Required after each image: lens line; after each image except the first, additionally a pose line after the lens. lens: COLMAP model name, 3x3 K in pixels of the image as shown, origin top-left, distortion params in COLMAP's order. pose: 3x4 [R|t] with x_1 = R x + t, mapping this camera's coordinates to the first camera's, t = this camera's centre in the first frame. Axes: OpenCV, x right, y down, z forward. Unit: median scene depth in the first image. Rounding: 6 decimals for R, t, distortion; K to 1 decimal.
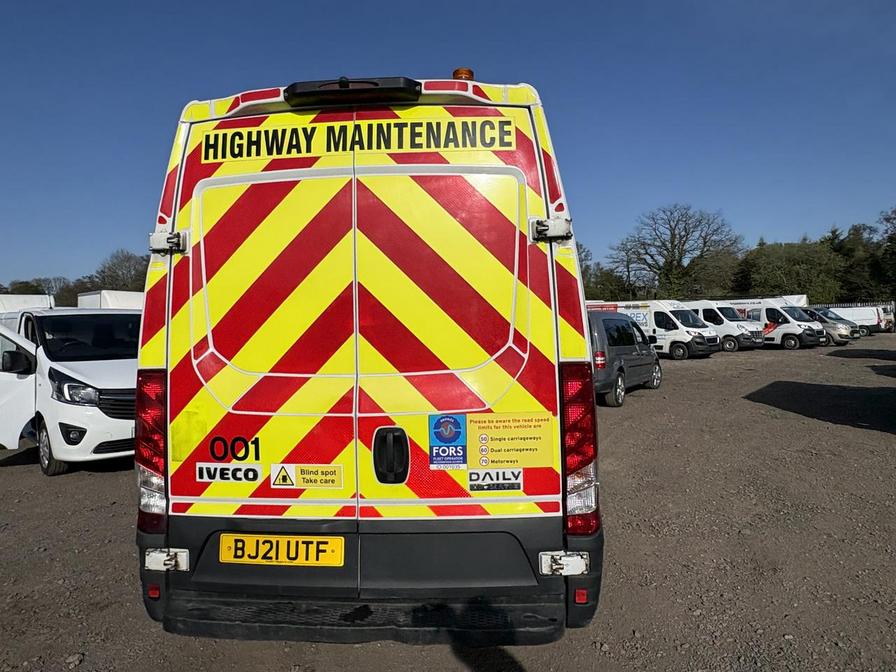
lens RADIAL K [[560.8, 0, 447.2], [0, 560.8, 329.9], [0, 0, 1]] dist [-0.001017, 0.001529]
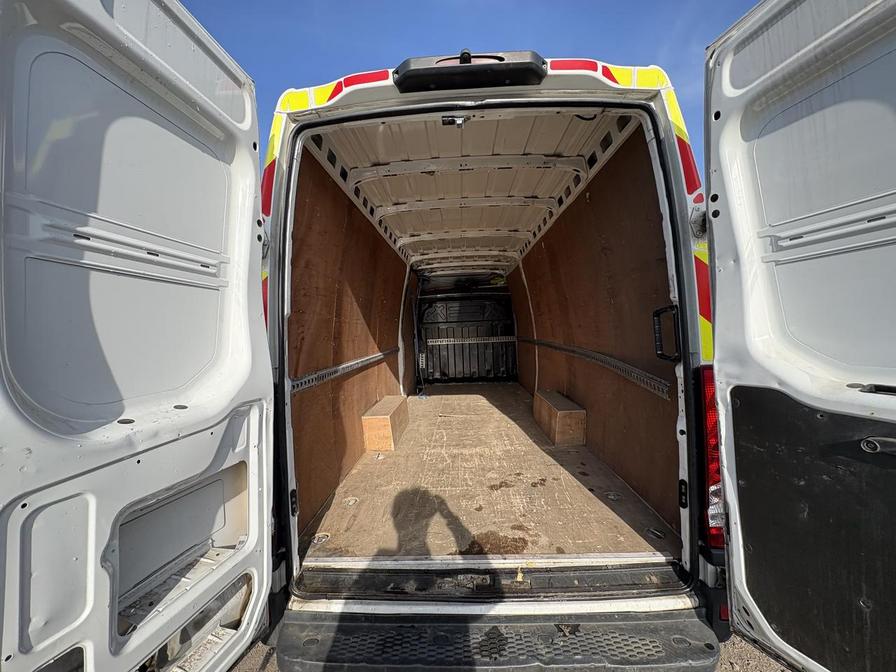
lens RADIAL K [[358.3, 0, 448.7], [0, 358.3, 337.3], [0, 0, 1]] dist [0.002938, -0.000389]
pose [[0.999064, -0.016339, 0.040045, -0.237909], [0.015134, 0.999429, 0.030225, -0.013867], [-0.040516, -0.029590, 0.998741, 0.414237]]
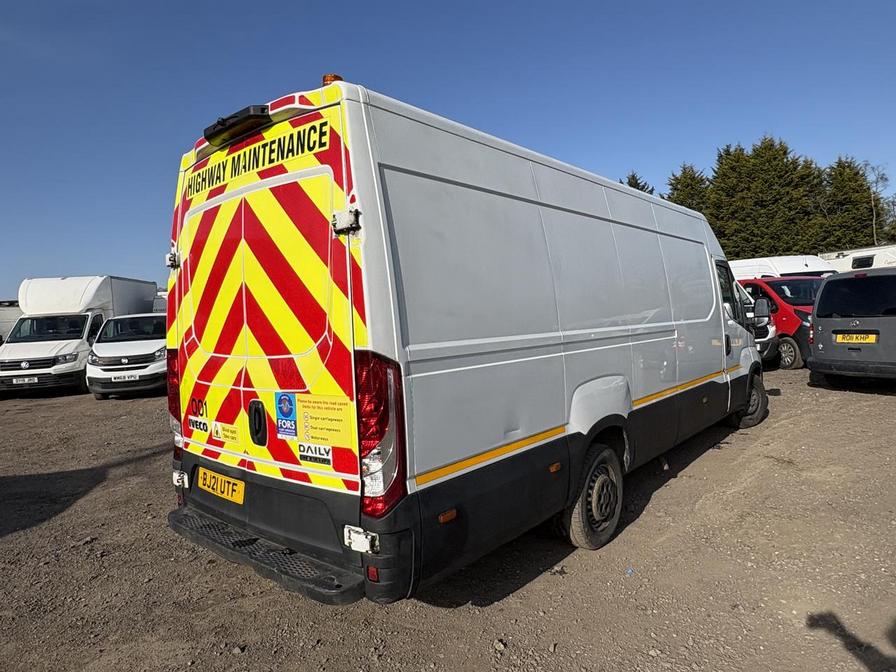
lens RADIAL K [[560.8, 0, 444.9], [0, 560.8, 338.2], [0, 0, 1]] dist [-0.001017, 0.001529]
pose [[0.805959, 0.006989, -0.591930, 0.936073], [0.032873, 0.997859, 0.056541, -0.017465], [0.591058, -0.065028, 0.804003, 0.260121]]
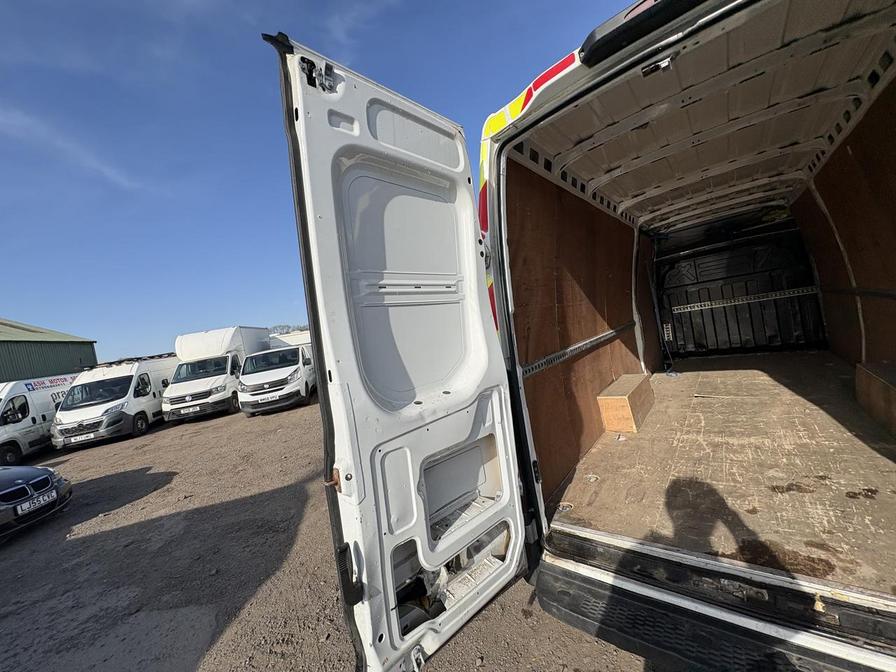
lens RADIAL K [[358.3, 0, 442.5], [0, 358.3, 336.0], [0, 0, 1]] dist [0.002938, -0.000389]
pose [[0.809293, -0.107452, -0.577494, -0.191547], [0.156210, 0.987095, 0.035246, -0.038101], [0.566254, -0.118734, 0.815634, 0.372620]]
